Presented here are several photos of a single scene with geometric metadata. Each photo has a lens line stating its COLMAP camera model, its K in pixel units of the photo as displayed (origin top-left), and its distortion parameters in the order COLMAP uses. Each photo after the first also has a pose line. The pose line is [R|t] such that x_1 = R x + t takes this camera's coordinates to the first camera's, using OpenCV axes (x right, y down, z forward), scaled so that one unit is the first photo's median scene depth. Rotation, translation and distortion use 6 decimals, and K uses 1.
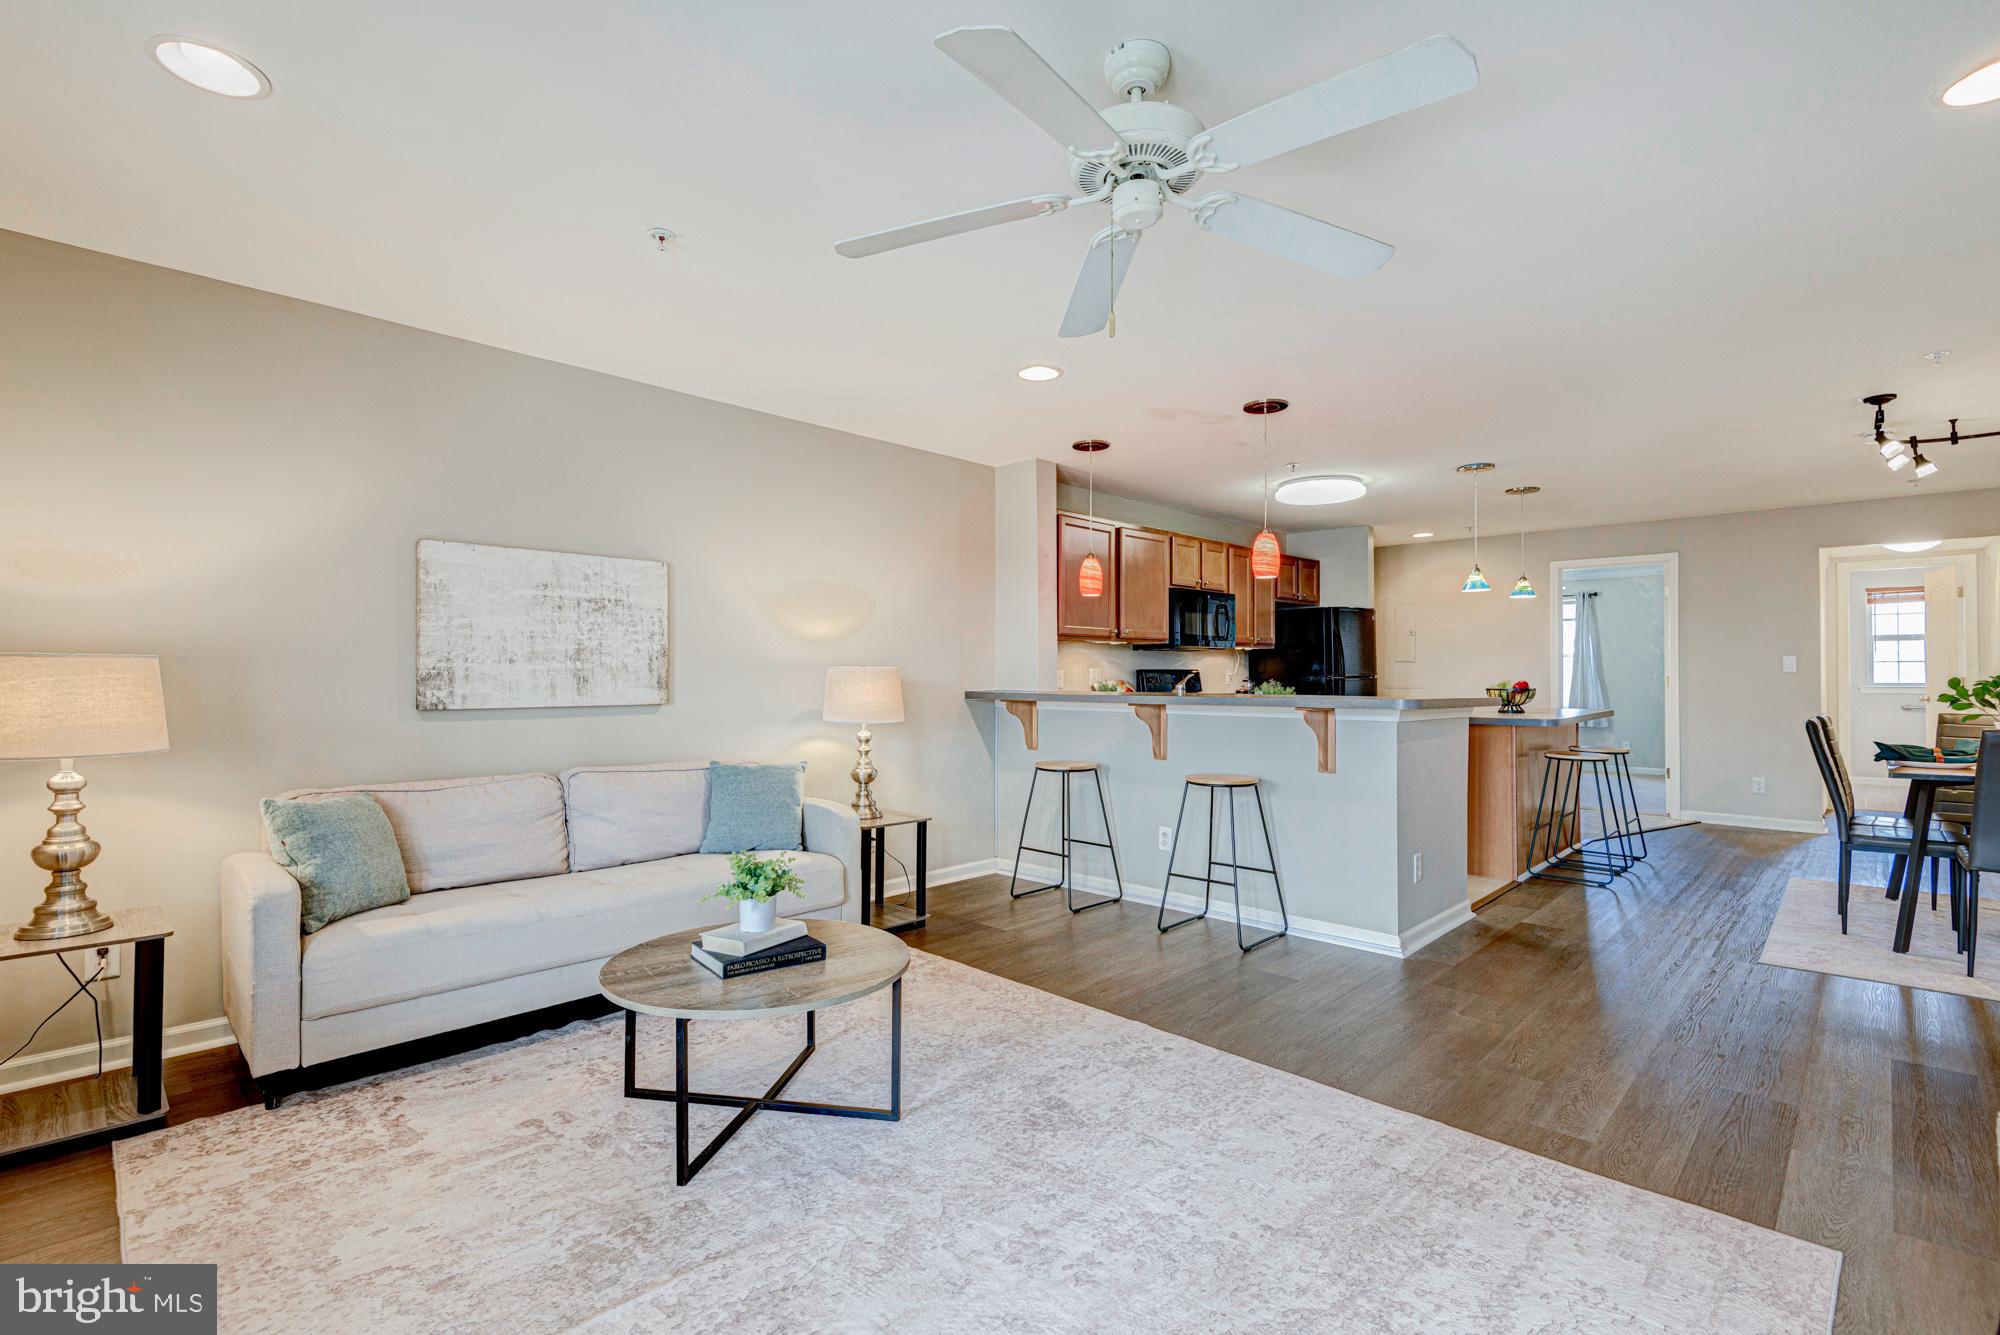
lens RADIAL K [[919.4, 0, 999.1], [0, 919.4, 665.5], [0, 0, 1]] dist [0.033189, -0.020470]
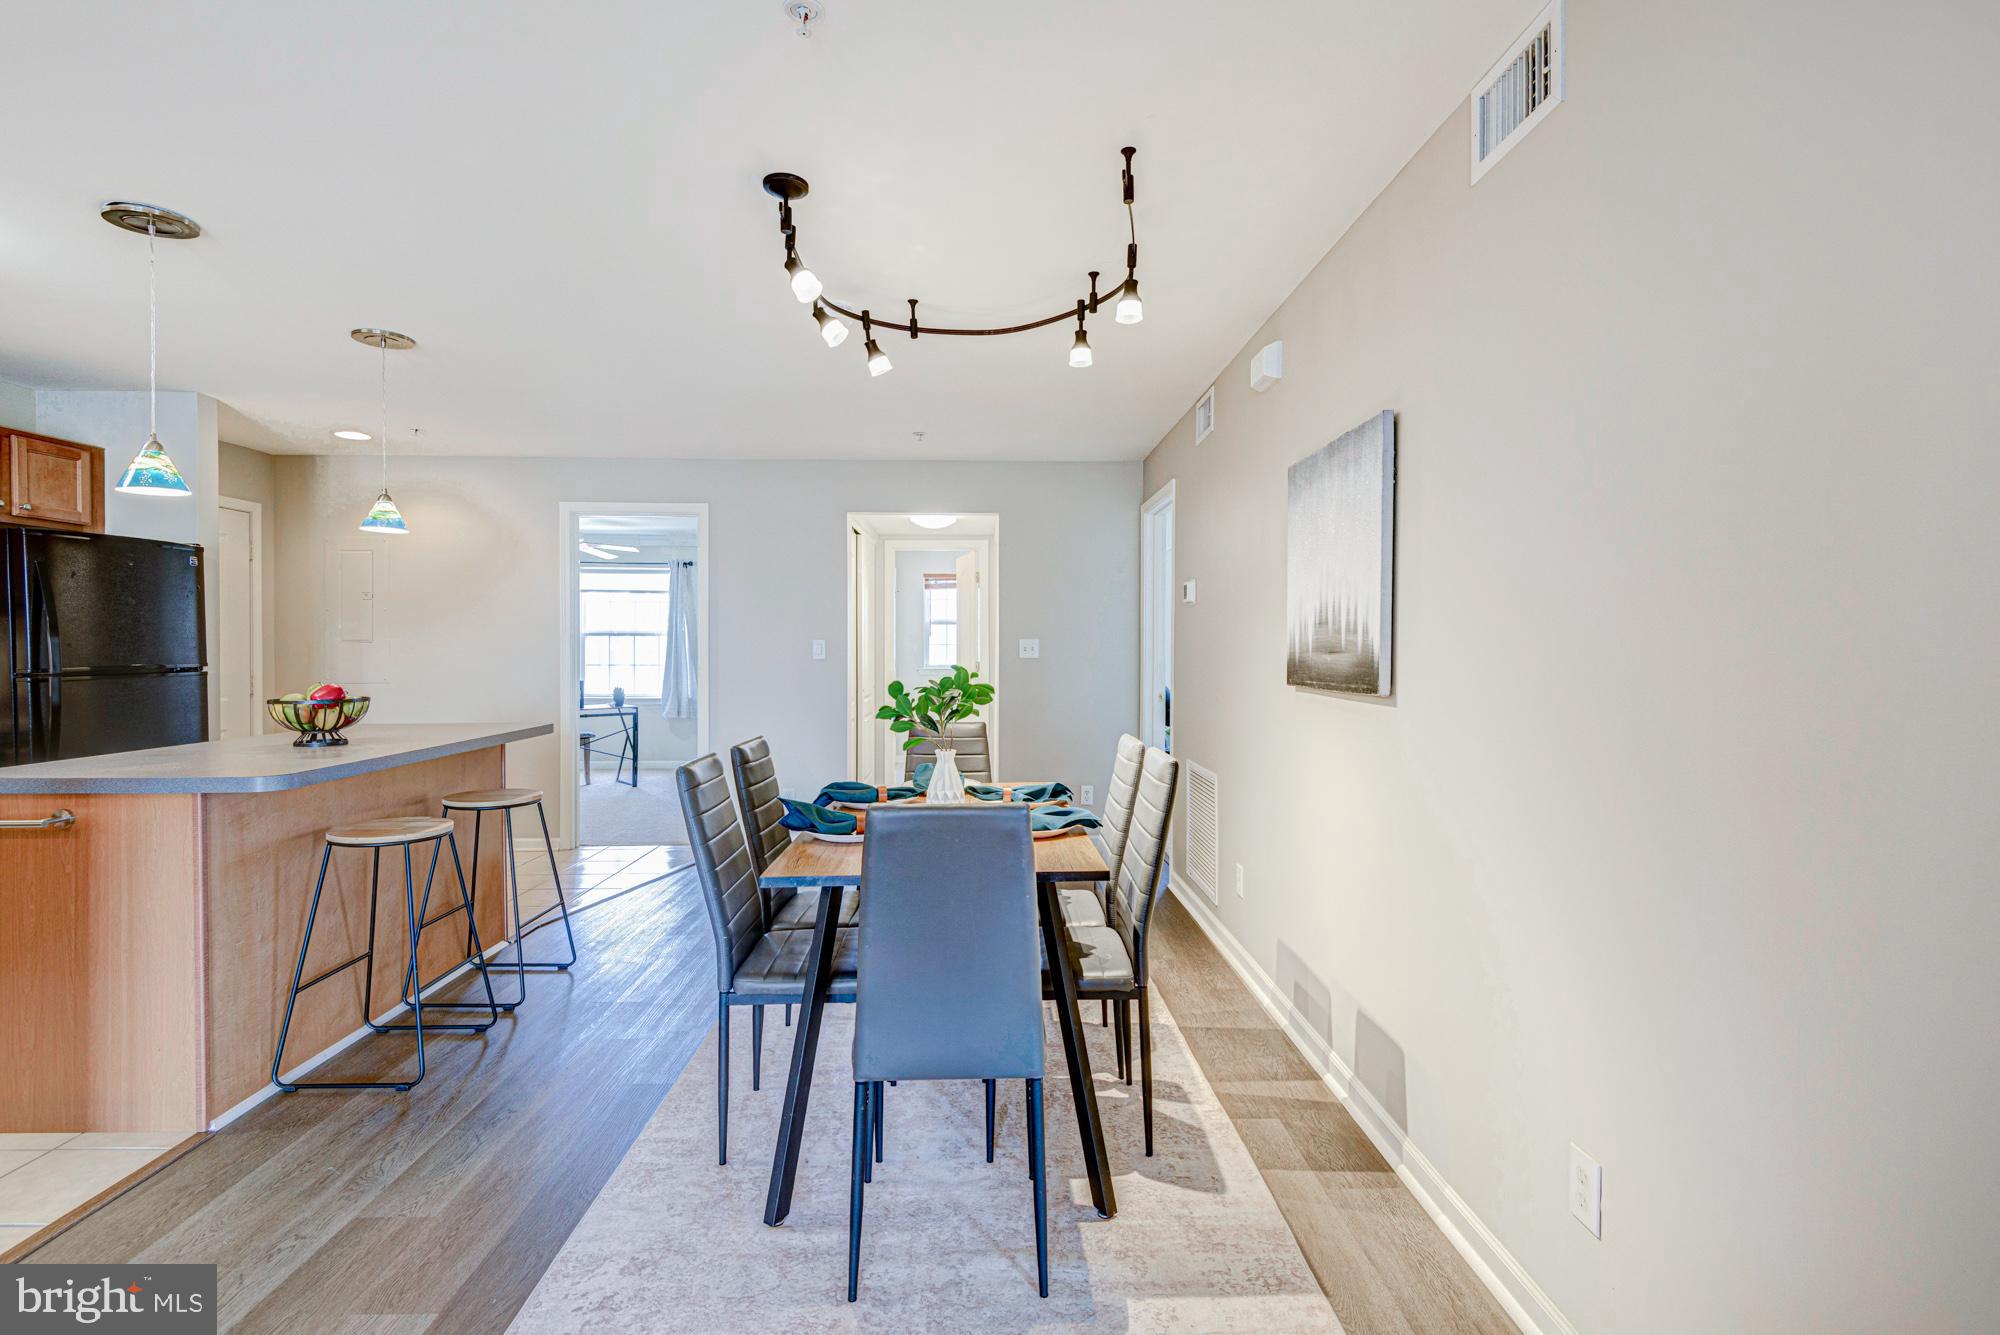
lens RADIAL K [[918.2, 0, 993.6], [0, 918.2, 666.1], [0, 0, 1]] dist [0.021042, -0.011493]
pose [[0.712212, -0.011536, 0.701869, 0.640027], [-0.008581, 0.999647, 0.025138, -0.014310], [-0.701911, -0.023927, 0.711862, 0.509941]]
